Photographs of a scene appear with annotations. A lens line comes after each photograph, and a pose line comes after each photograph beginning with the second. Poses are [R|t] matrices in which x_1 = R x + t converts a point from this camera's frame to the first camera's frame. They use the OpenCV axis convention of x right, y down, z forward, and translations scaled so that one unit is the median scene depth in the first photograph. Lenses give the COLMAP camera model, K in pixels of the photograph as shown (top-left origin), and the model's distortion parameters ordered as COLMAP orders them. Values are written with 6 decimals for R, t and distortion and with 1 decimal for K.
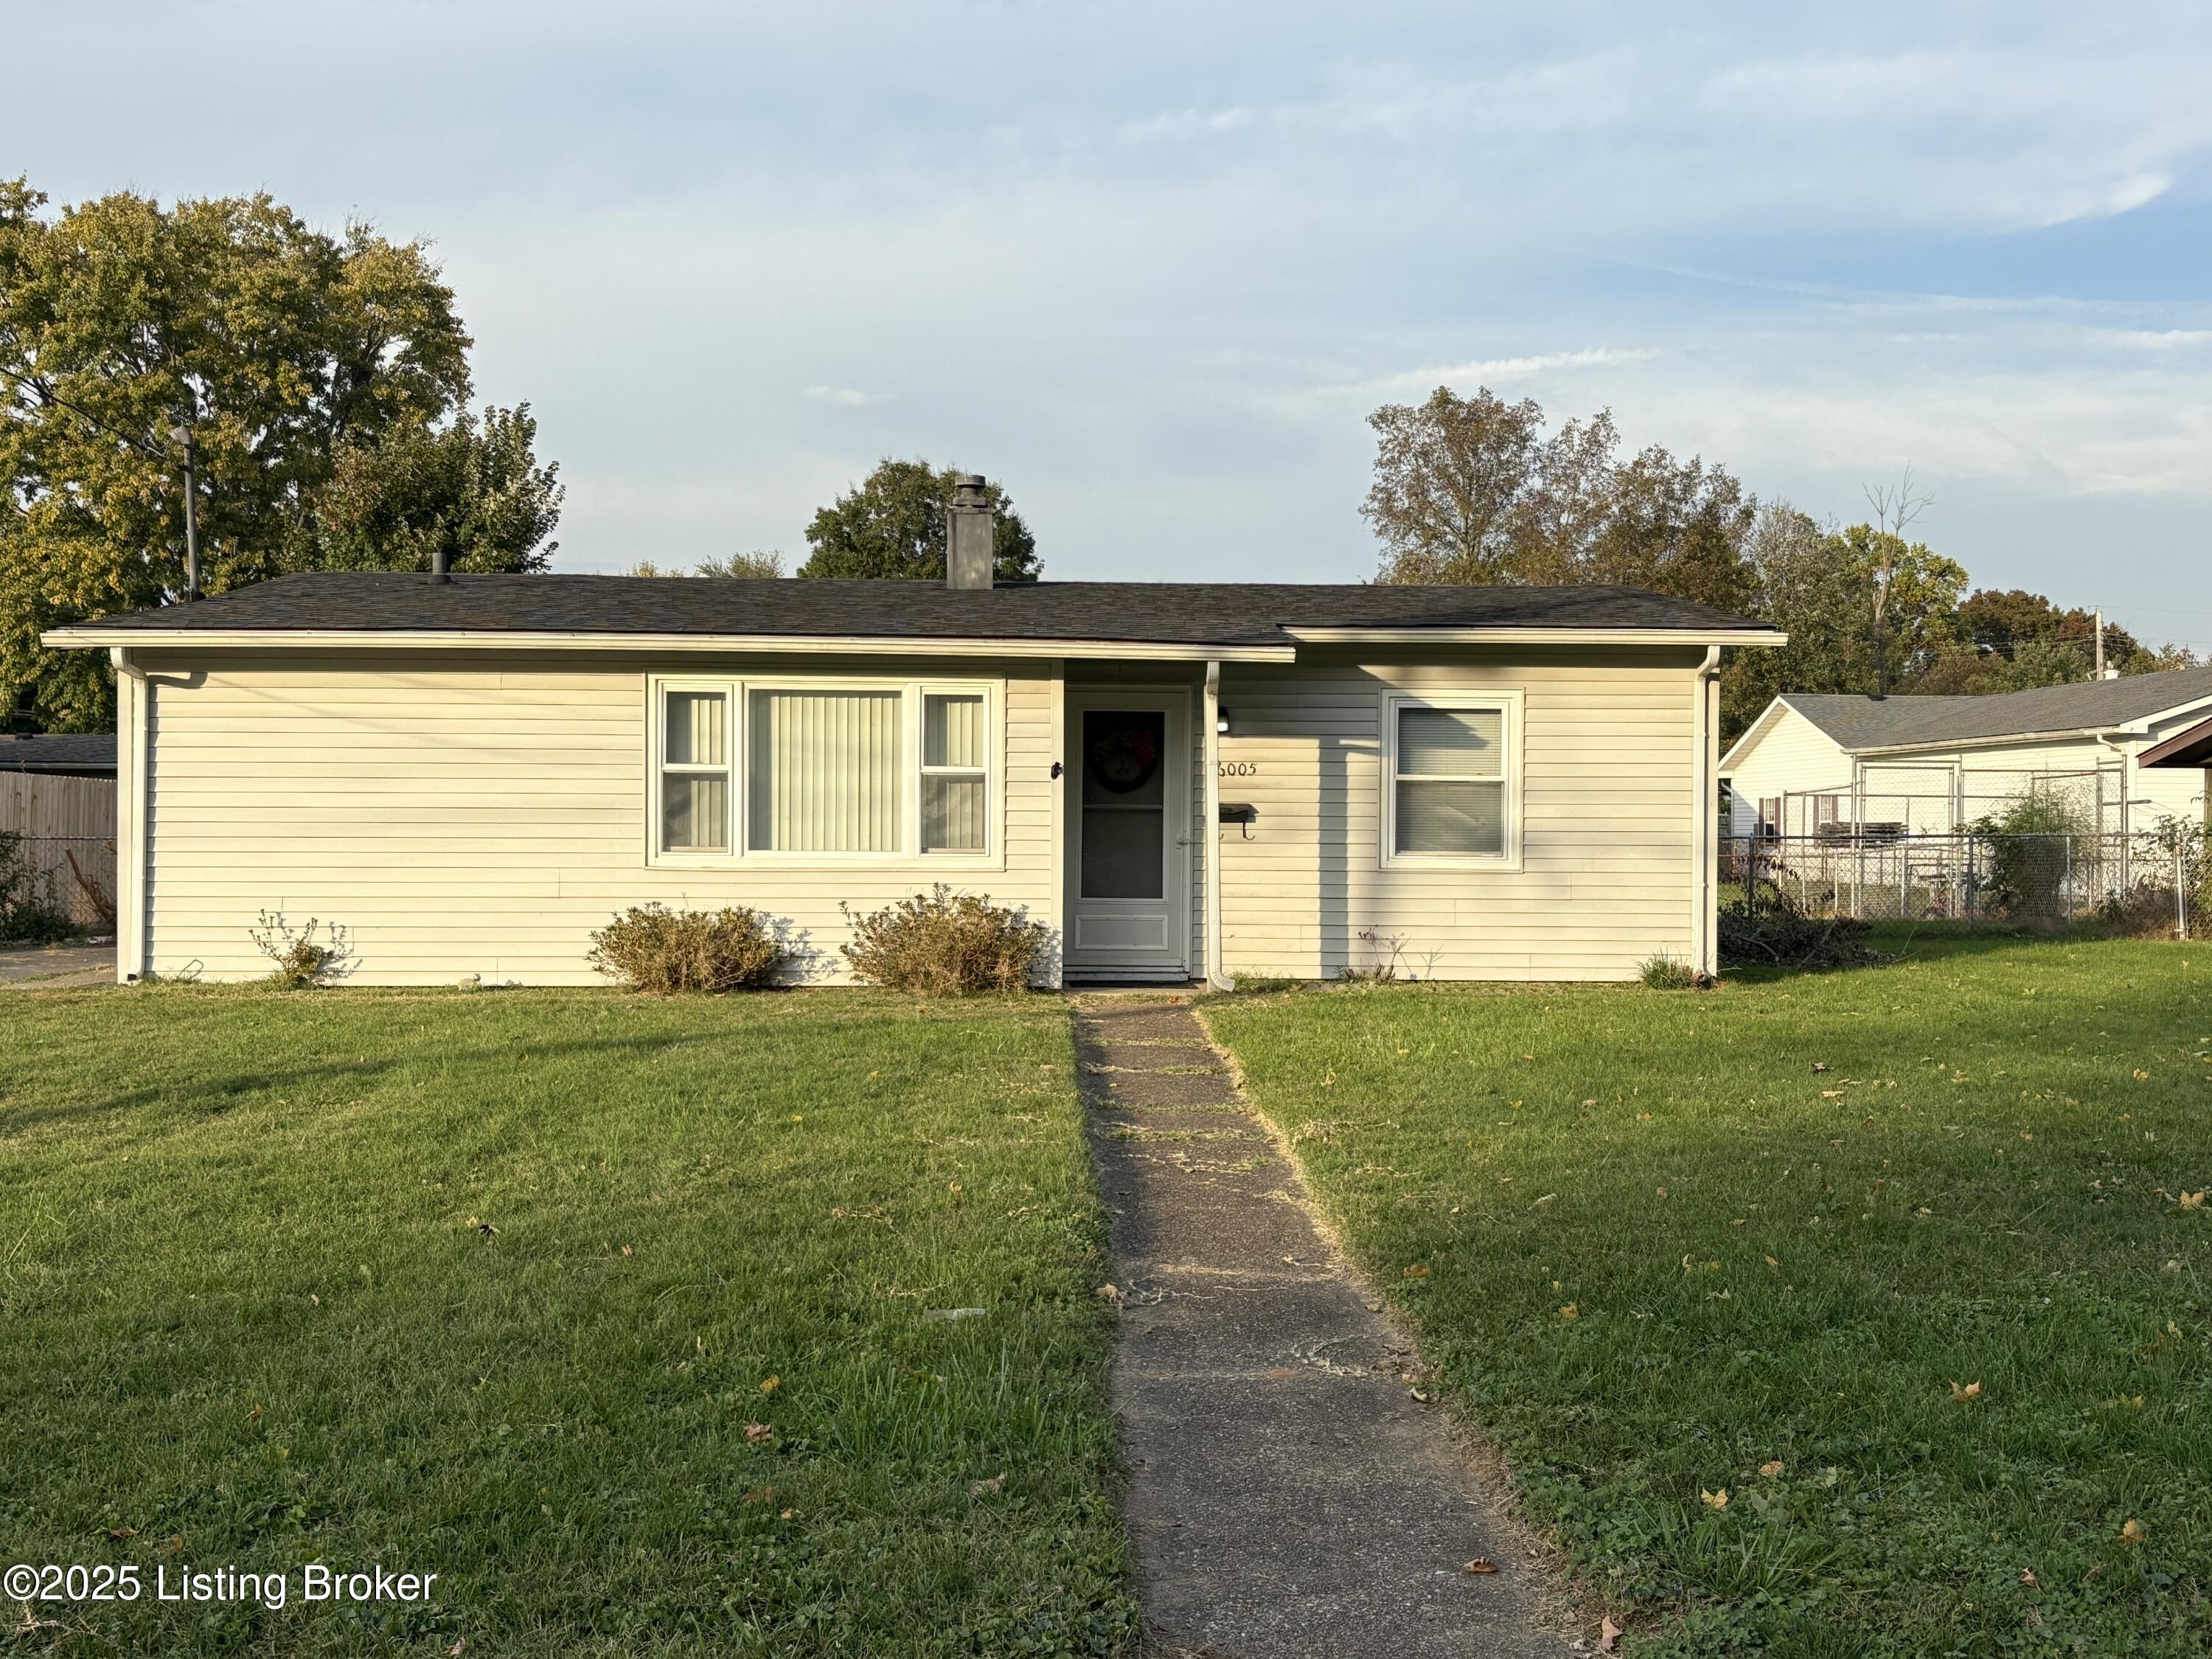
lens RADIAL K [[2478.9, 0, 1100.1], [0, 2478.9, 838.3], [0, 0, 1]] dist [0.065142, 0.000000]
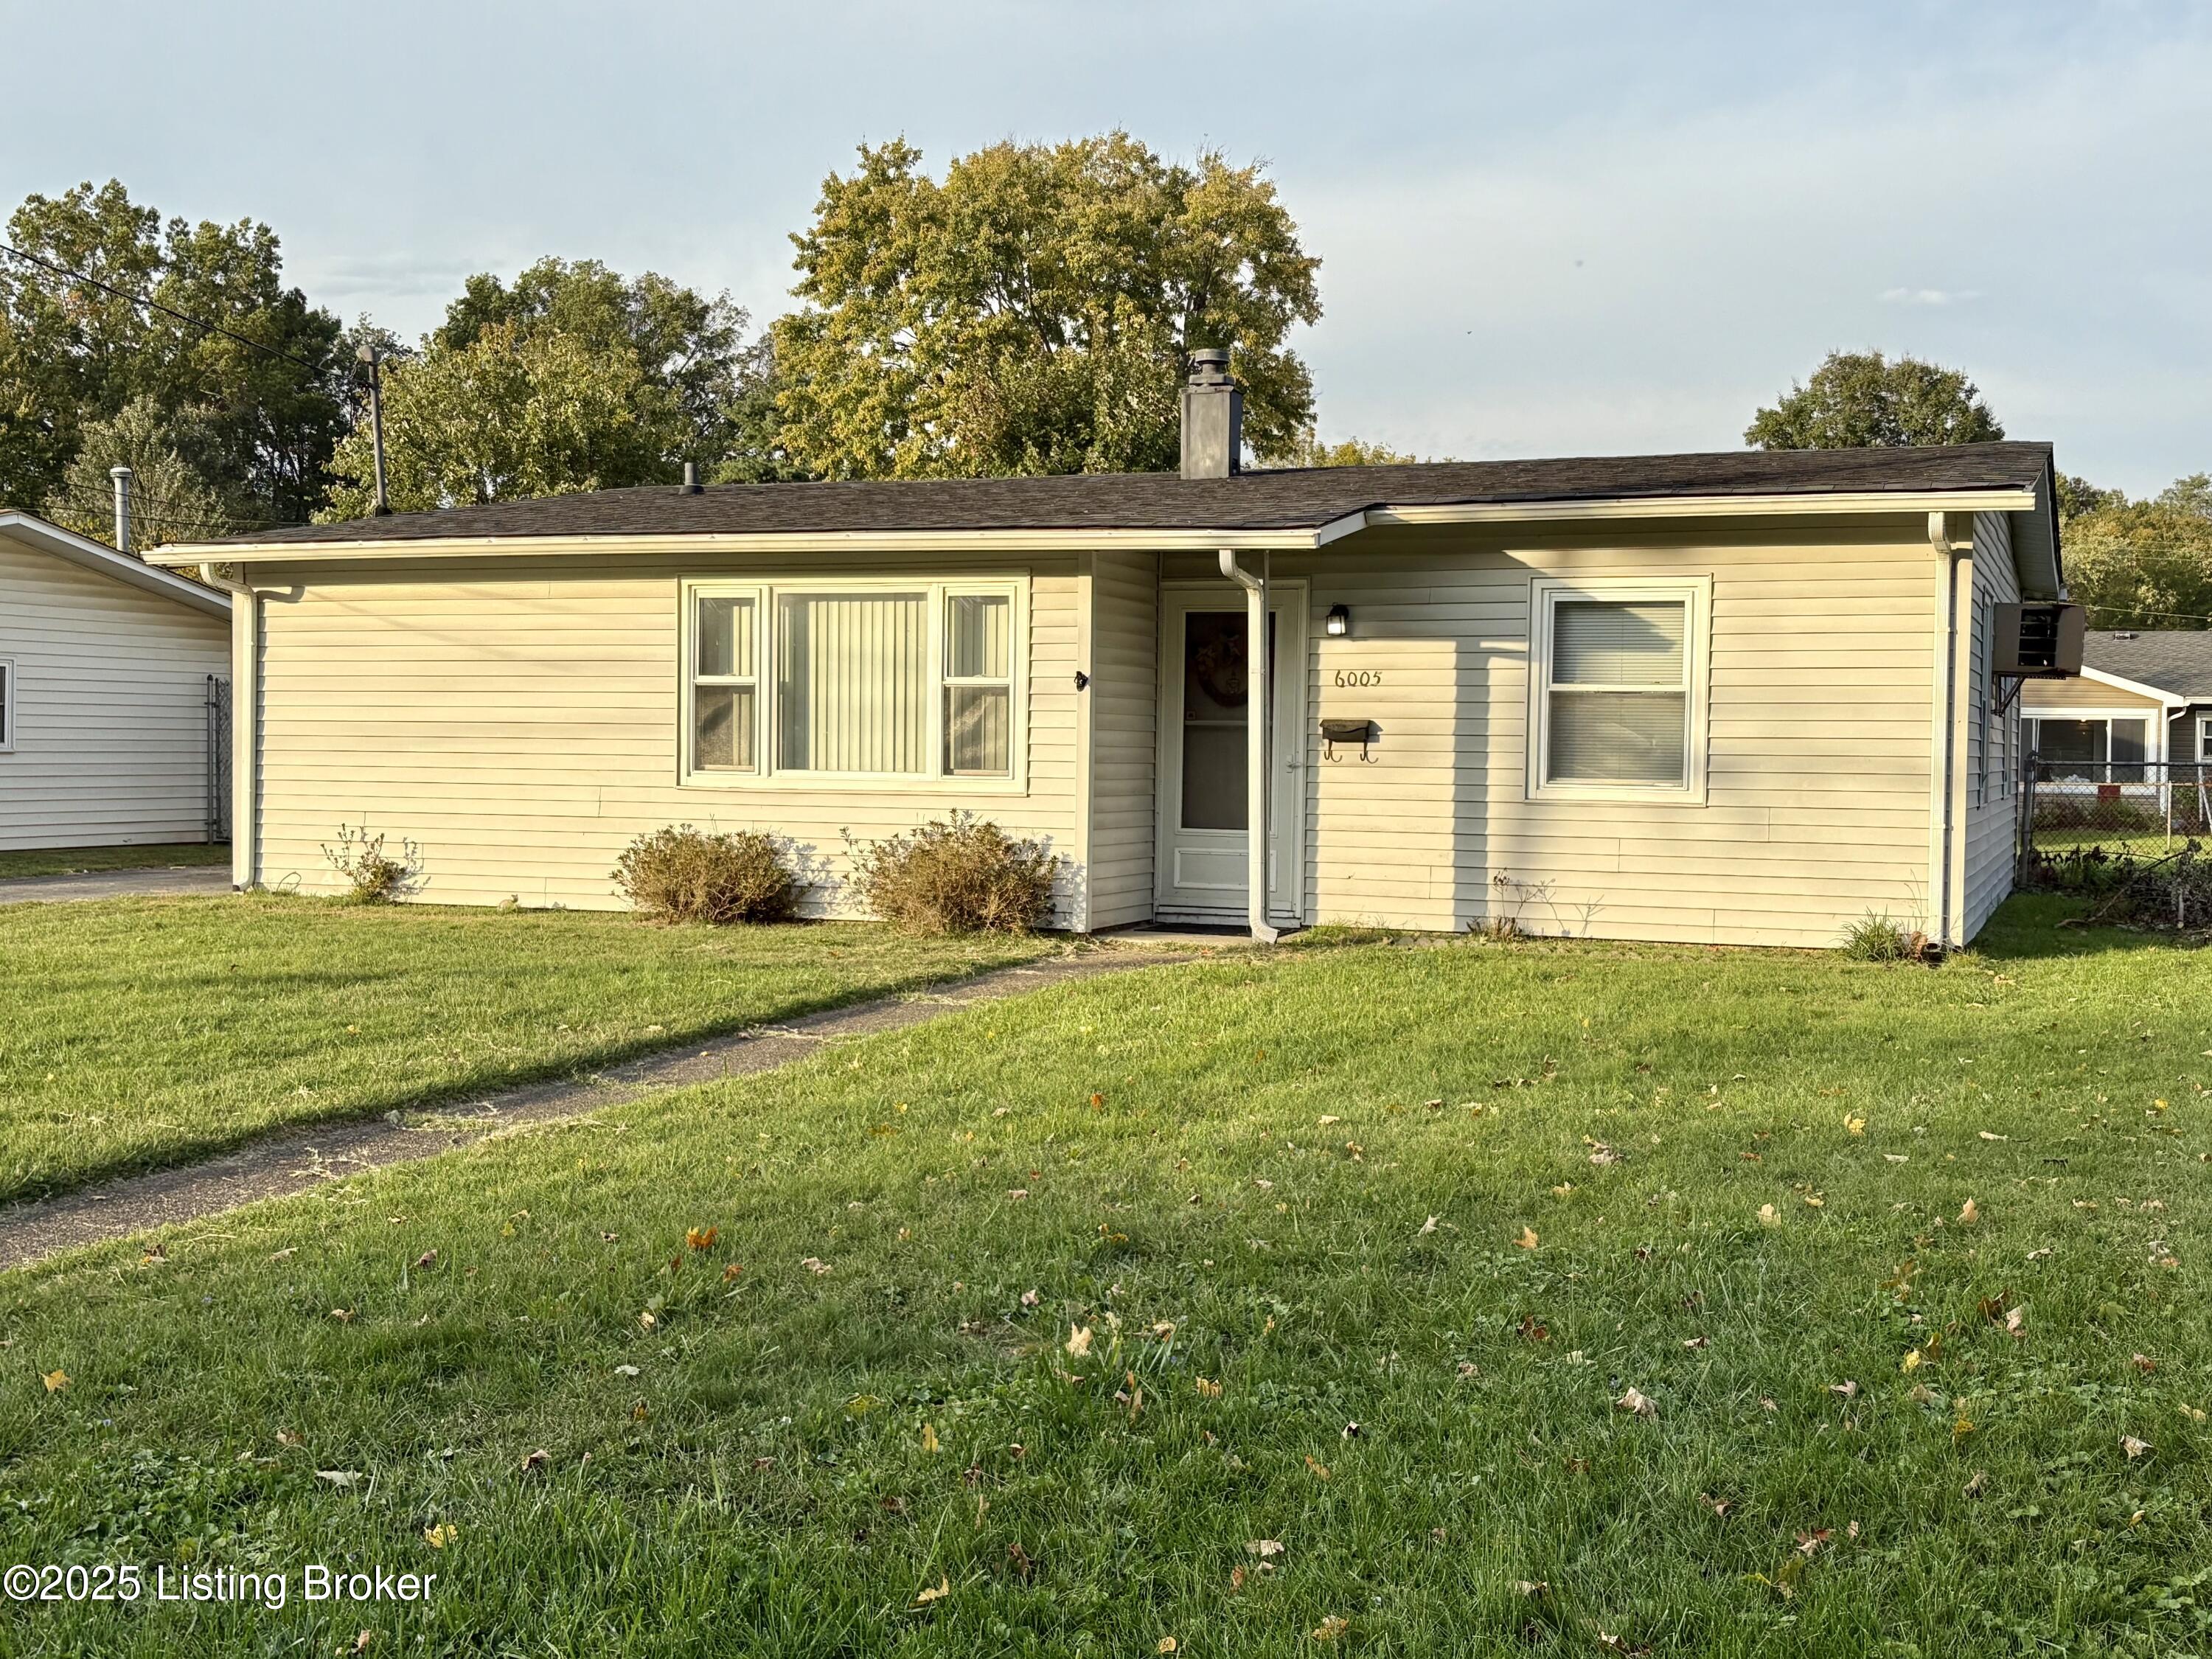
lens RADIAL K [[2478.9, 0, 1104.8], [0, 2478.9, 818.9], [0, 0, 1]] dist [0.065142, 0.000000]
pose [[0.916782, 0.017446, -0.399006, 0.315129], [-0.007406, 0.999616, 0.026690, -0.002167], [0.399318, -0.021514, 0.916560, 0.194399]]
